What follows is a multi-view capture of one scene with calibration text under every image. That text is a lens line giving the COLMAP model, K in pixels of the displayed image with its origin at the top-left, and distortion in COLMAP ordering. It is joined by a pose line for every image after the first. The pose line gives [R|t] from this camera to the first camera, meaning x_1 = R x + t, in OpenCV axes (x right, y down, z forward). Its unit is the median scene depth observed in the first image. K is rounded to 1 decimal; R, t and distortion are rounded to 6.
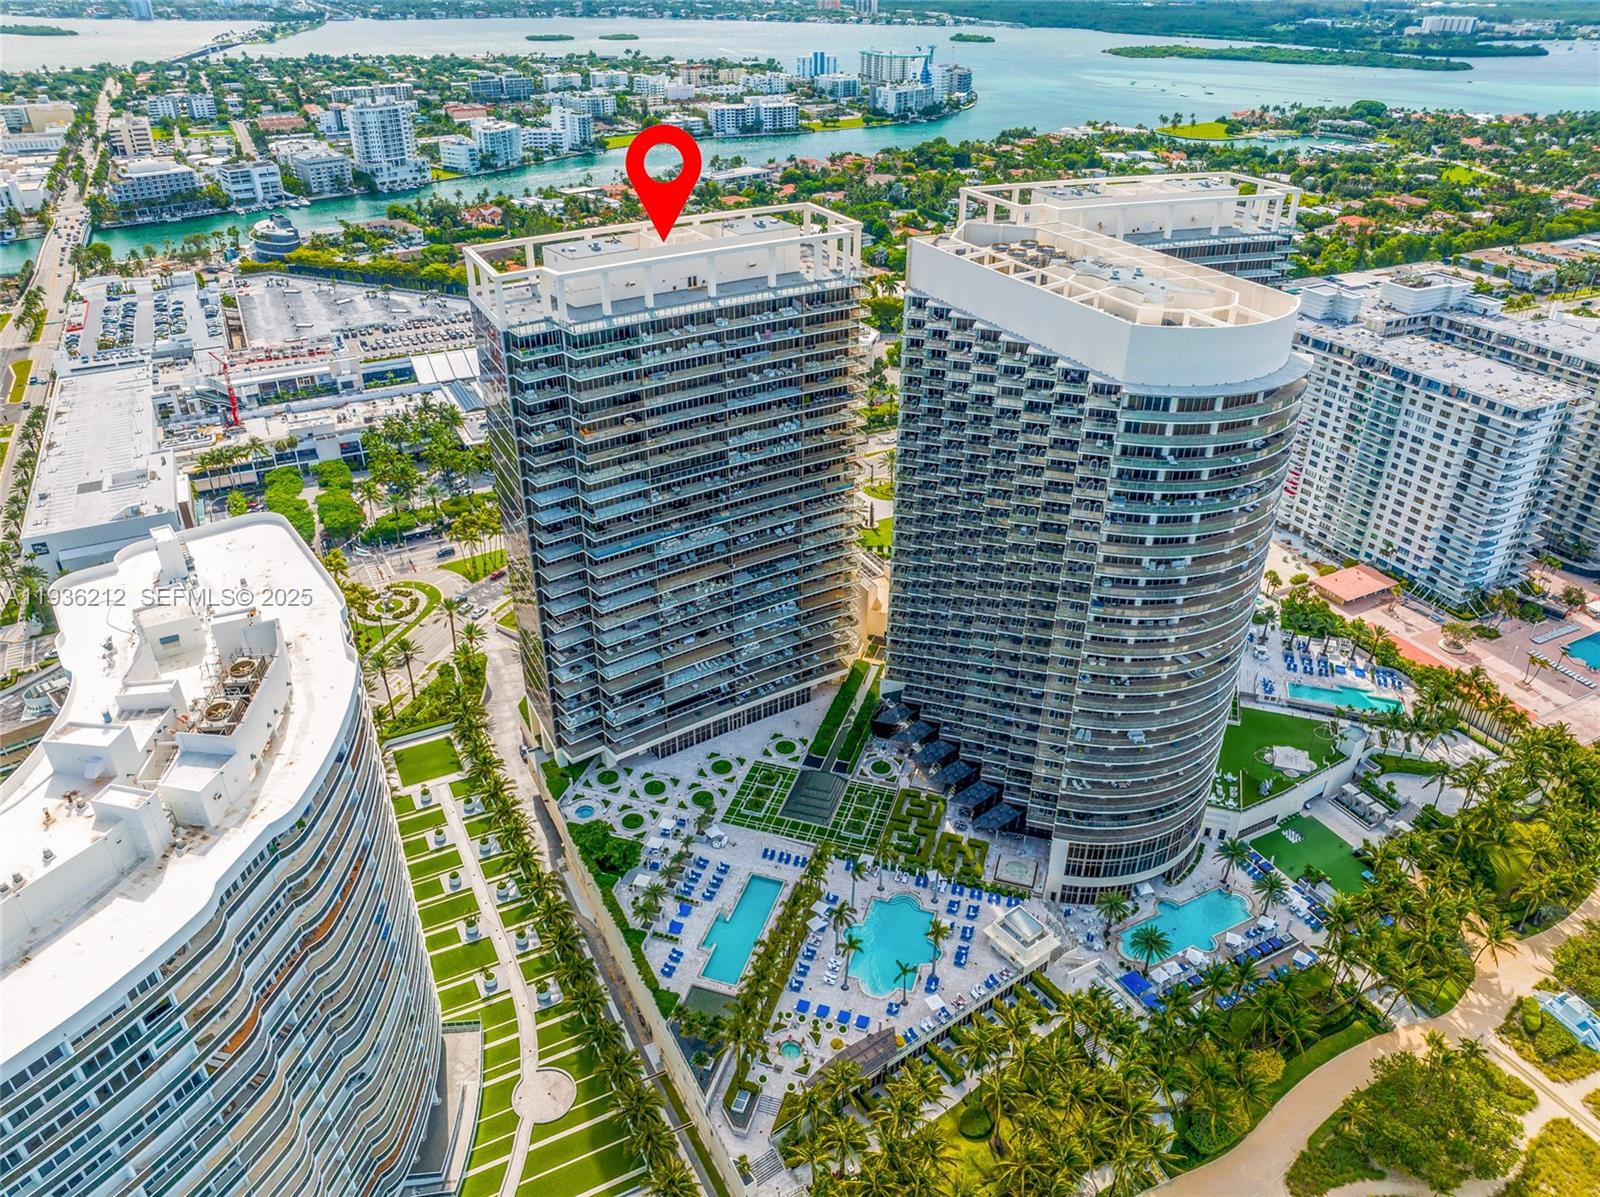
lens RADIAL K [[1147.6, 0, 800.0], [0, 1147.6, 598.5], [0, 0, 1]] dist [-0.087879, 0.065484]
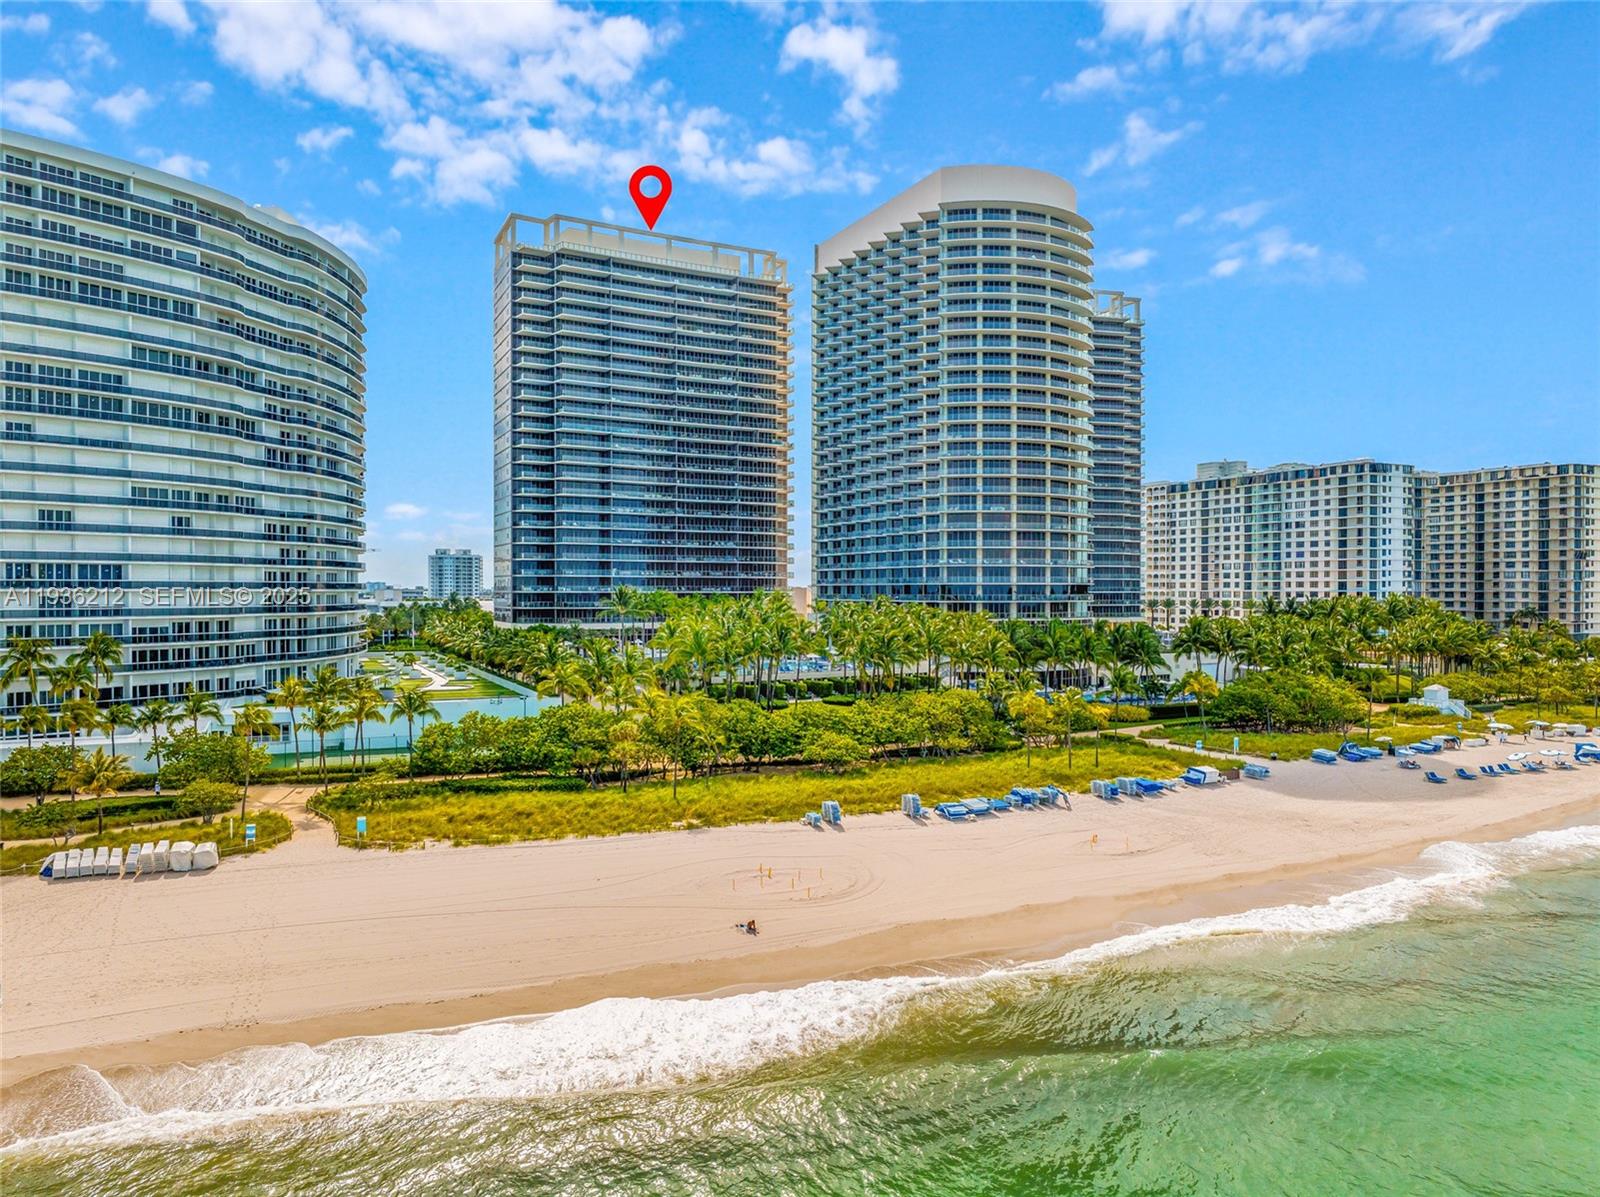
lens RADIAL K [[1134.2, 0, 779.4], [0, 1134.2, 592.5], [0, 0, 1]] dist [-0.051503, 0.001470]
pose [[0.997818, -0.007237, -0.065619, 0.037381], [-0.026696, 0.864844, -0.501331, 0.206531], [0.060379, 0.501989, 0.862764, 0.004391]]
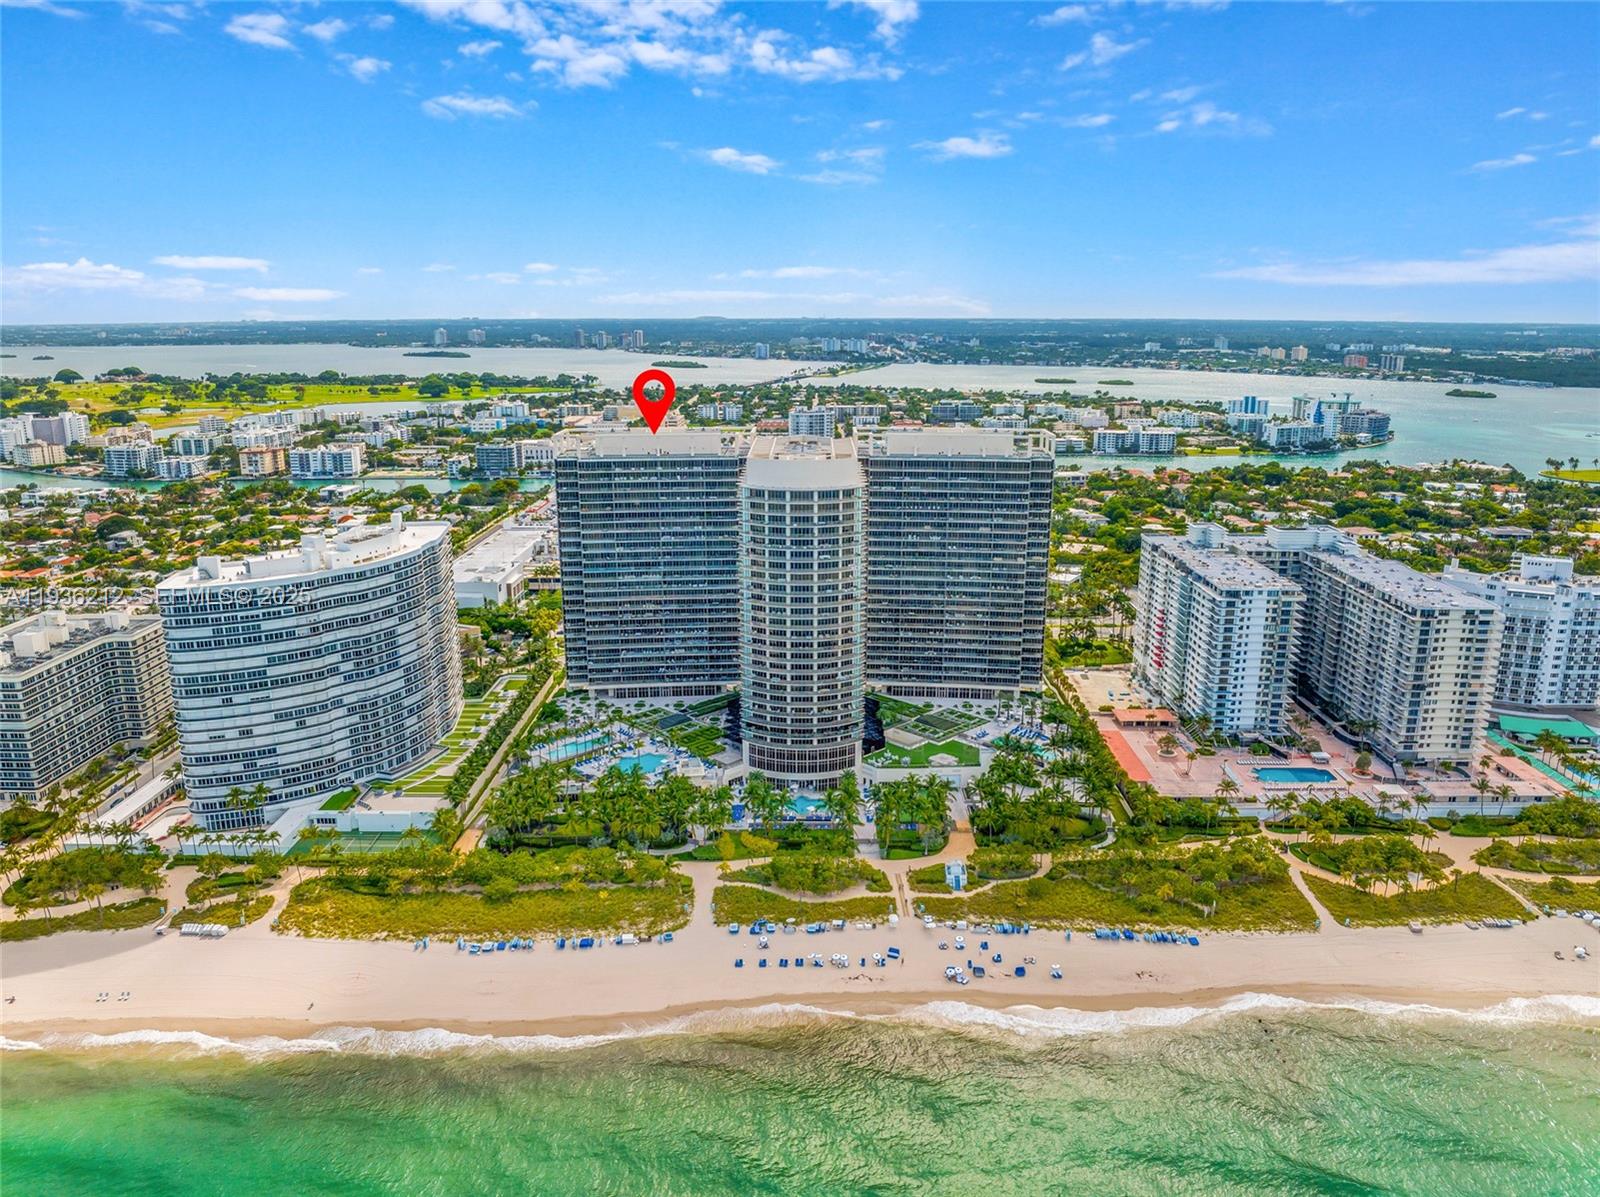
lens RADIAL K [[1149.4, 0, 800.0], [0, 1149.4, 598.5], [0, 0, 1]] dist [-0.040466, -0.003144]
pose [[0.885768, 0.107337, -0.451546, 0.302696], [-0.228121, 0.947950, -0.222151, 0.105330], [0.404199, 0.299781, 0.864150, -0.170492]]
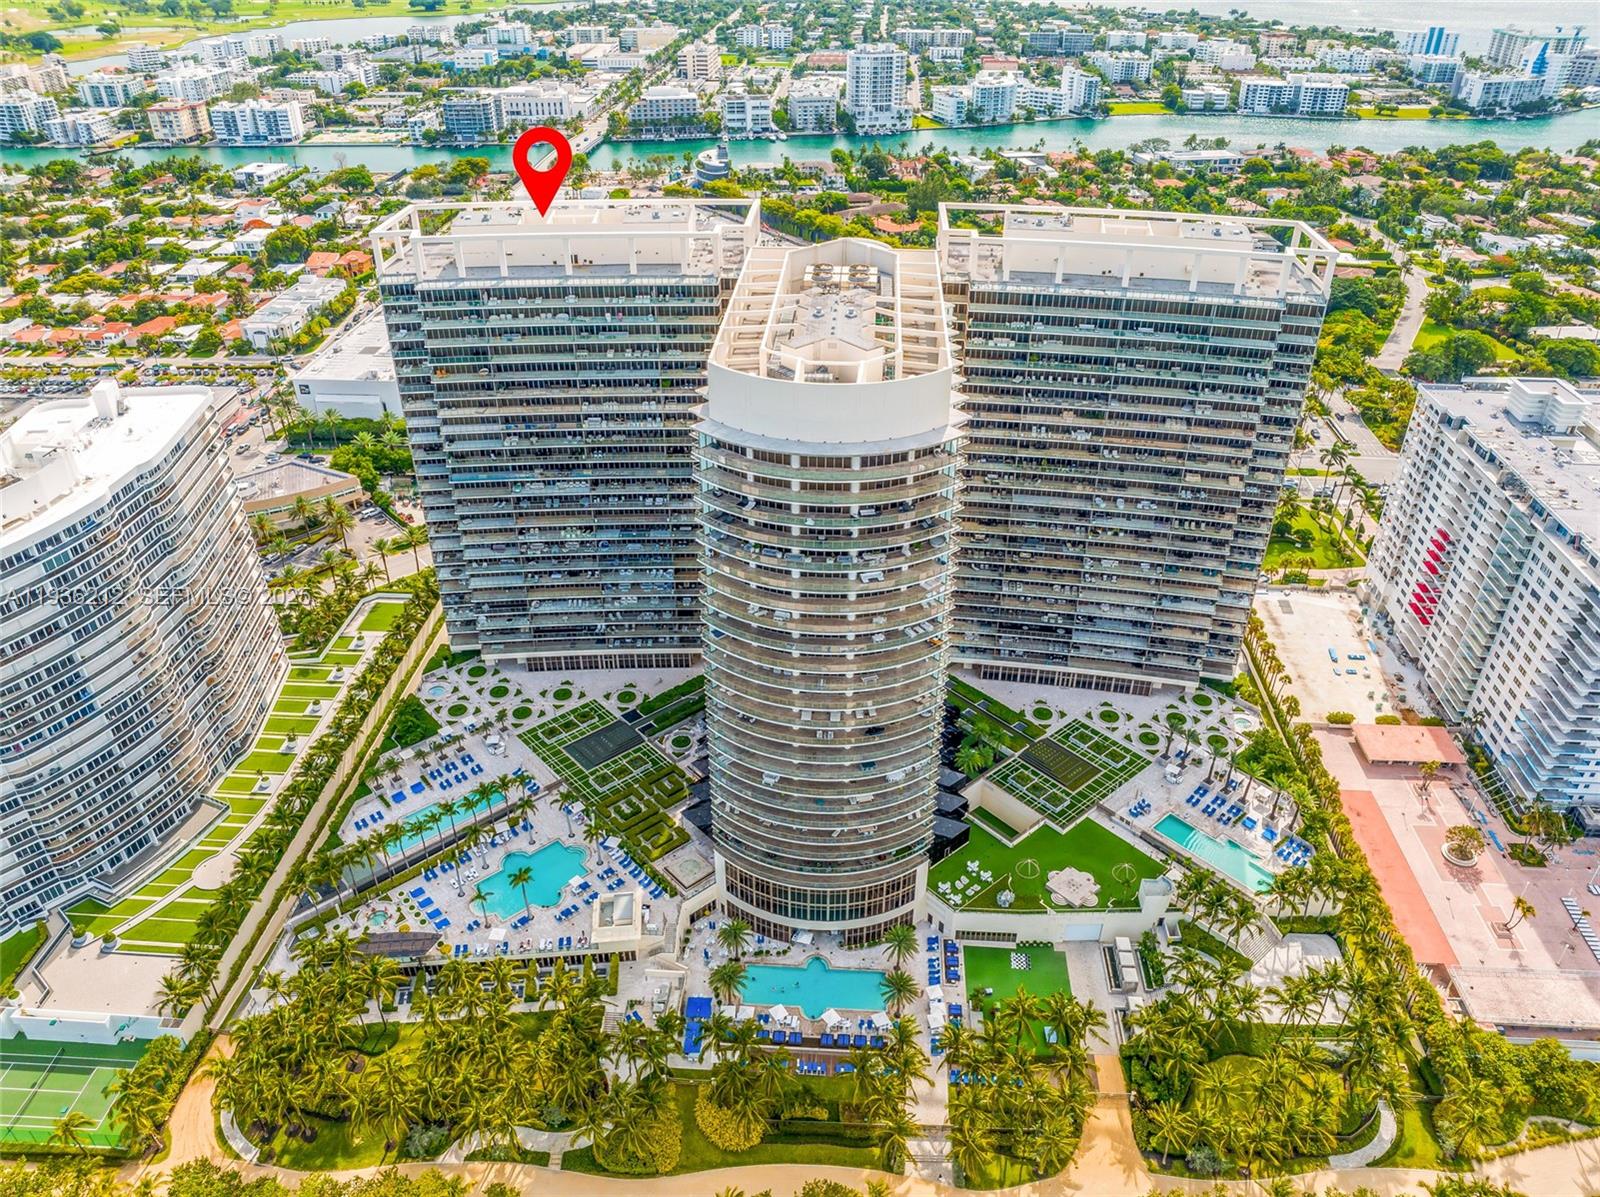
lens RADIAL K [[1159.7, 0, 800.0], [0, 1159.7, 598.5], [0, 0, 1]] dist [-0.072566, 0.044231]
pose [[0.859055, 0.270178, -0.434774, 0.183433], [-0.254873, 0.962353, 0.094432, -0.033240], [0.443919, 0.029690, 0.895575, 0.028446]]
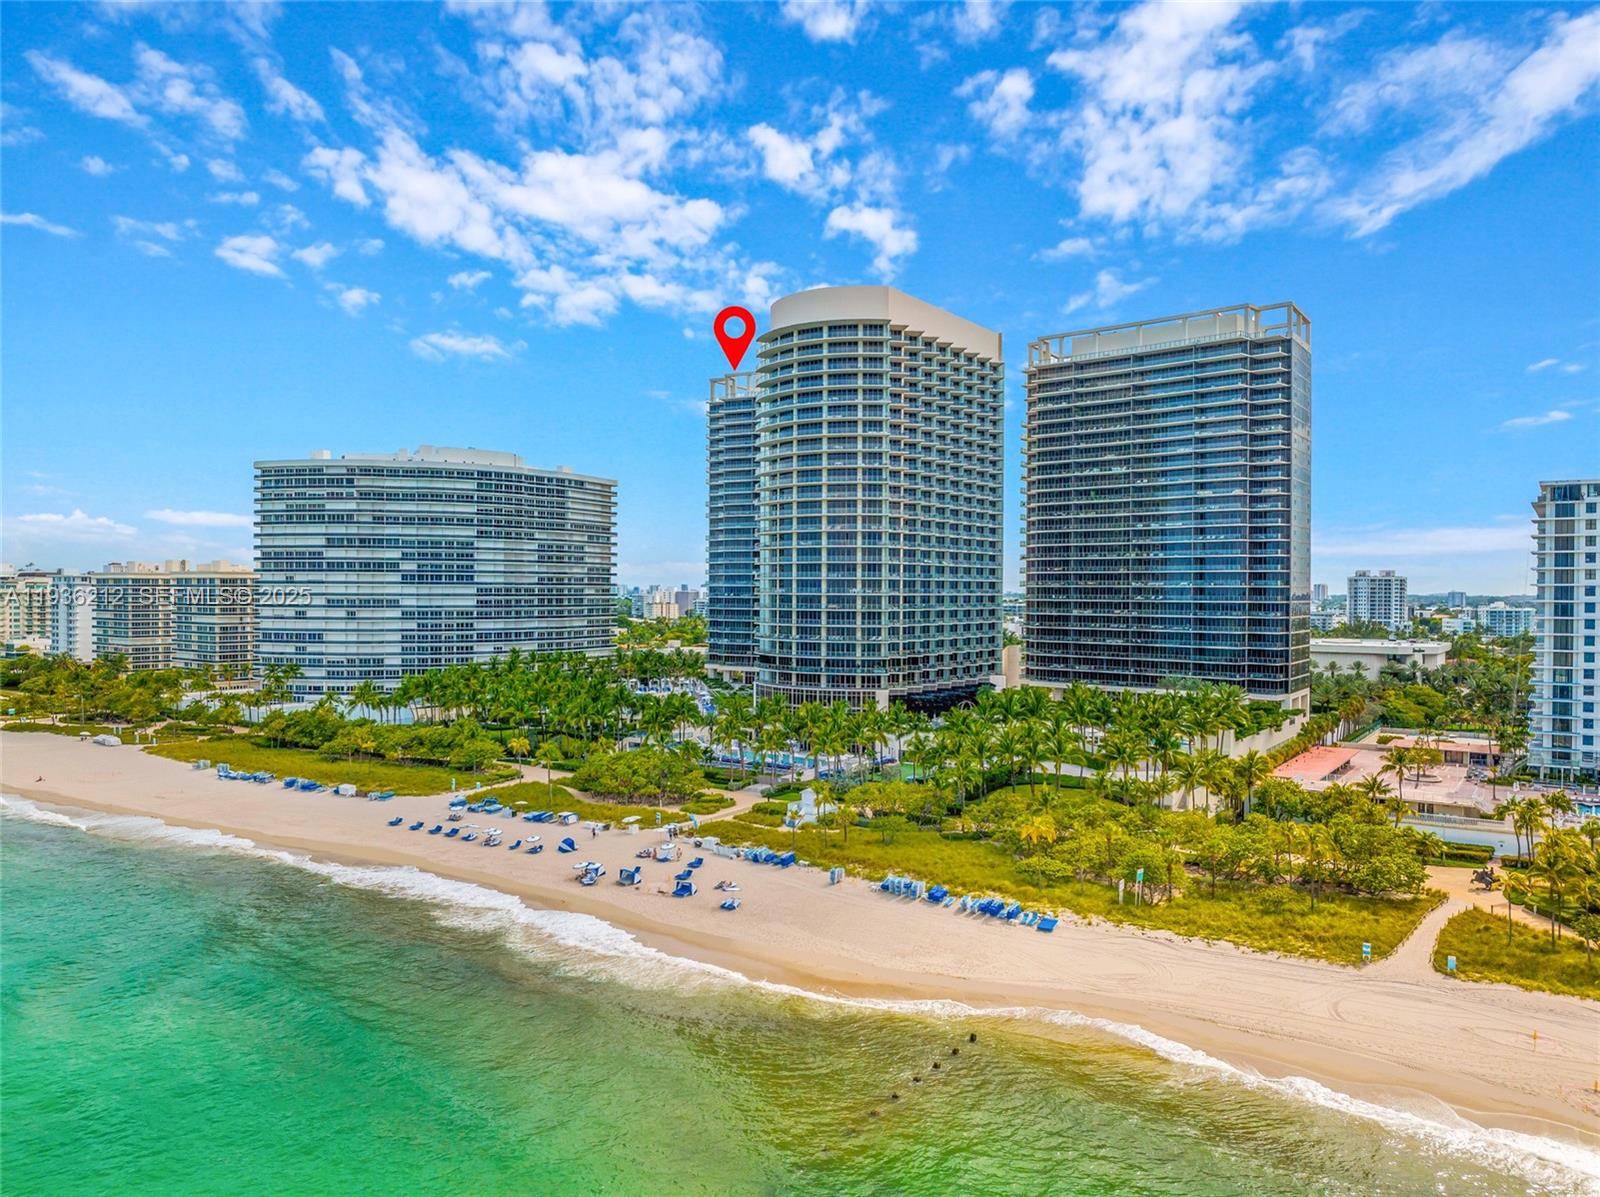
lens RADIAL K [[1129.7, 0, 809.1], [0, 1129.7, 592.2], [0, 0, 1]] dist [-0.036720, 0.003063]
pose [[0.457979, -0.002433, -0.888960, 0.402202], [-0.446378, 0.864158, -0.232332, 0.112012], [0.768767, 0.503215, 0.394680, 0.125112]]
